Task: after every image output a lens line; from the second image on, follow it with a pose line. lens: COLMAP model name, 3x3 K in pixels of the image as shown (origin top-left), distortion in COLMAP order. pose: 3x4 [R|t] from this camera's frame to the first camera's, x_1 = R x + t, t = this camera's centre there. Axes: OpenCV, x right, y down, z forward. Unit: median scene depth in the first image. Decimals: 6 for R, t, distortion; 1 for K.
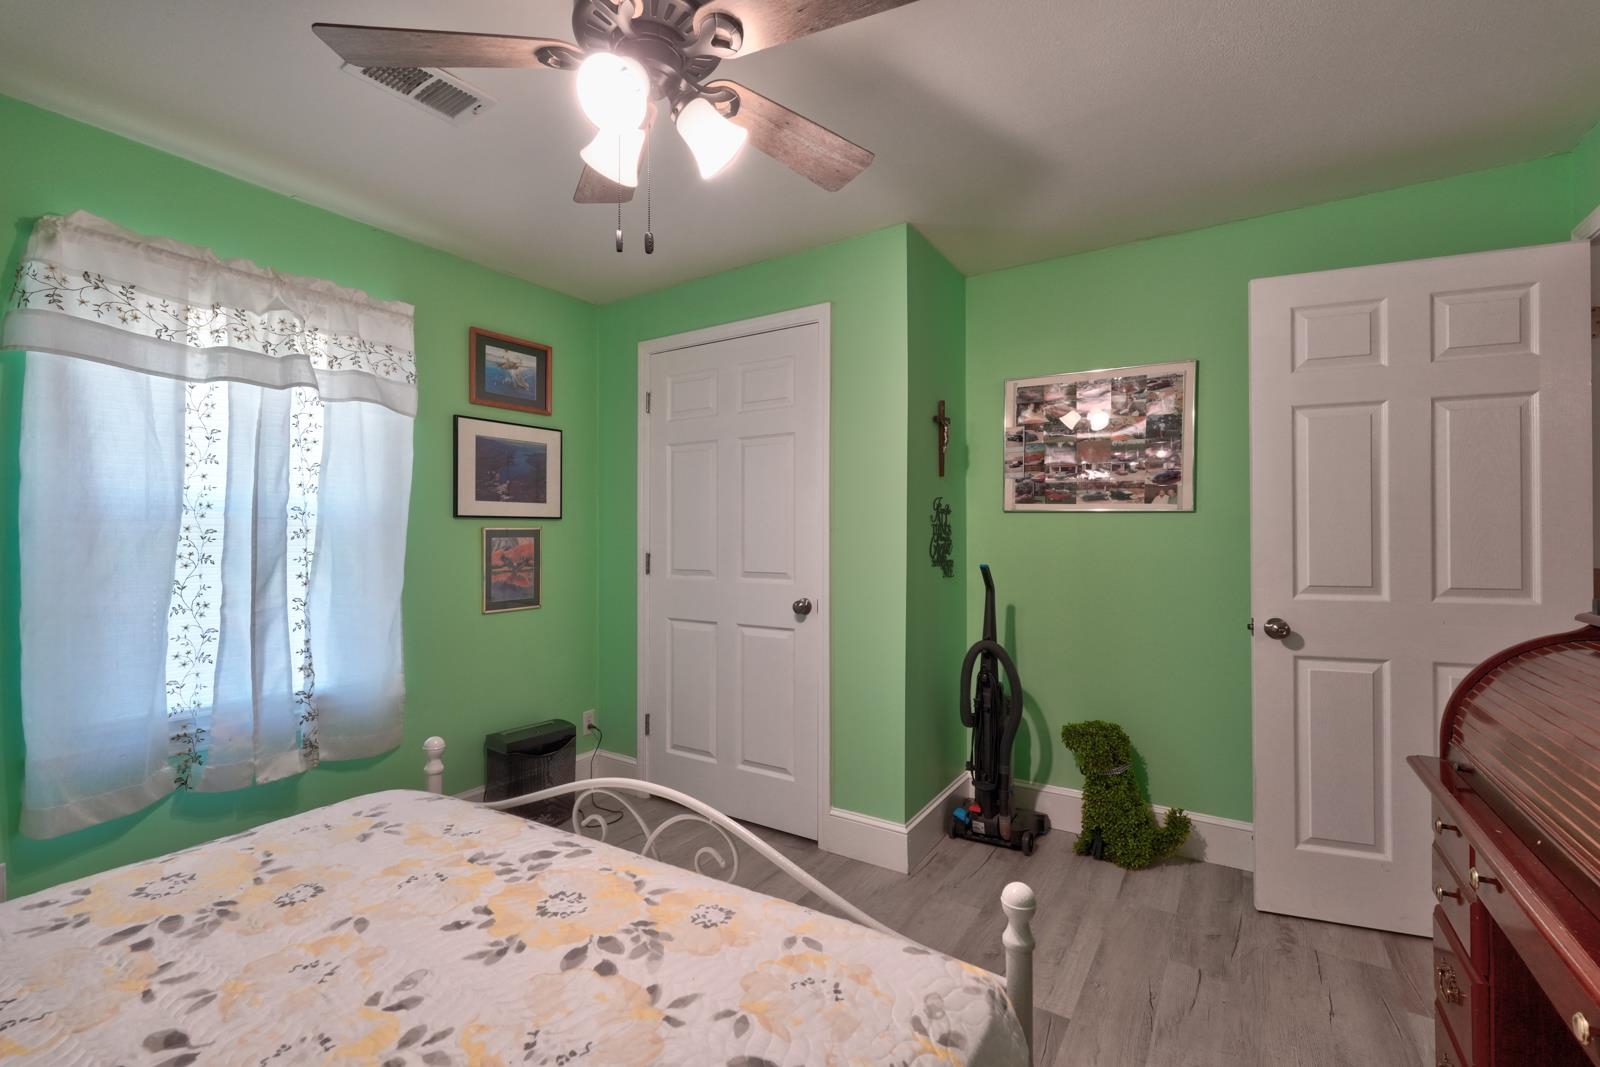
lens RADIAL K [[699.6, 0, 799.5], [0, 699.6, 532.9], [0, 0, 1]] dist [0.000687, -0.000516]
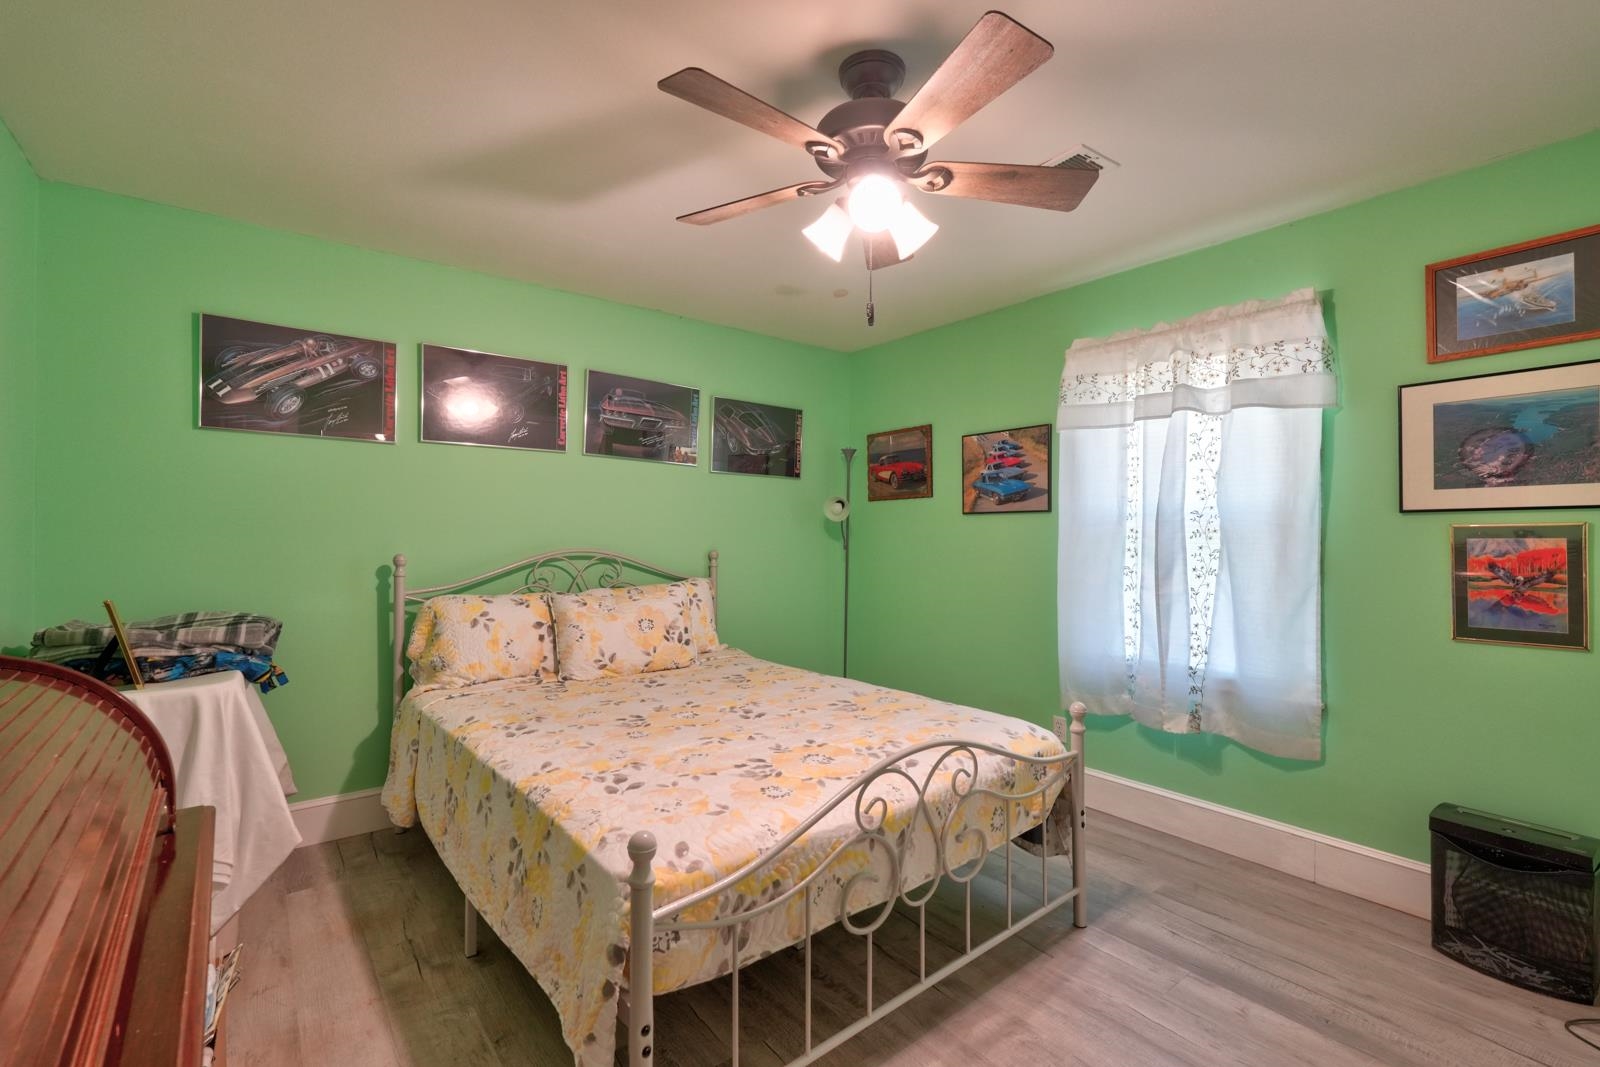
lens RADIAL K [[699.6, 0, 800.4], [0, 699.6, 529.6], [0, 0, 1]] dist [0.000687, -0.000516]
pose [[-0.323563, -0.010532, -0.946148, 0.600698], [0.001531, 0.999931, -0.011654, 0.006693], [0.946205, -0.005219, -0.323525, 0.732311]]
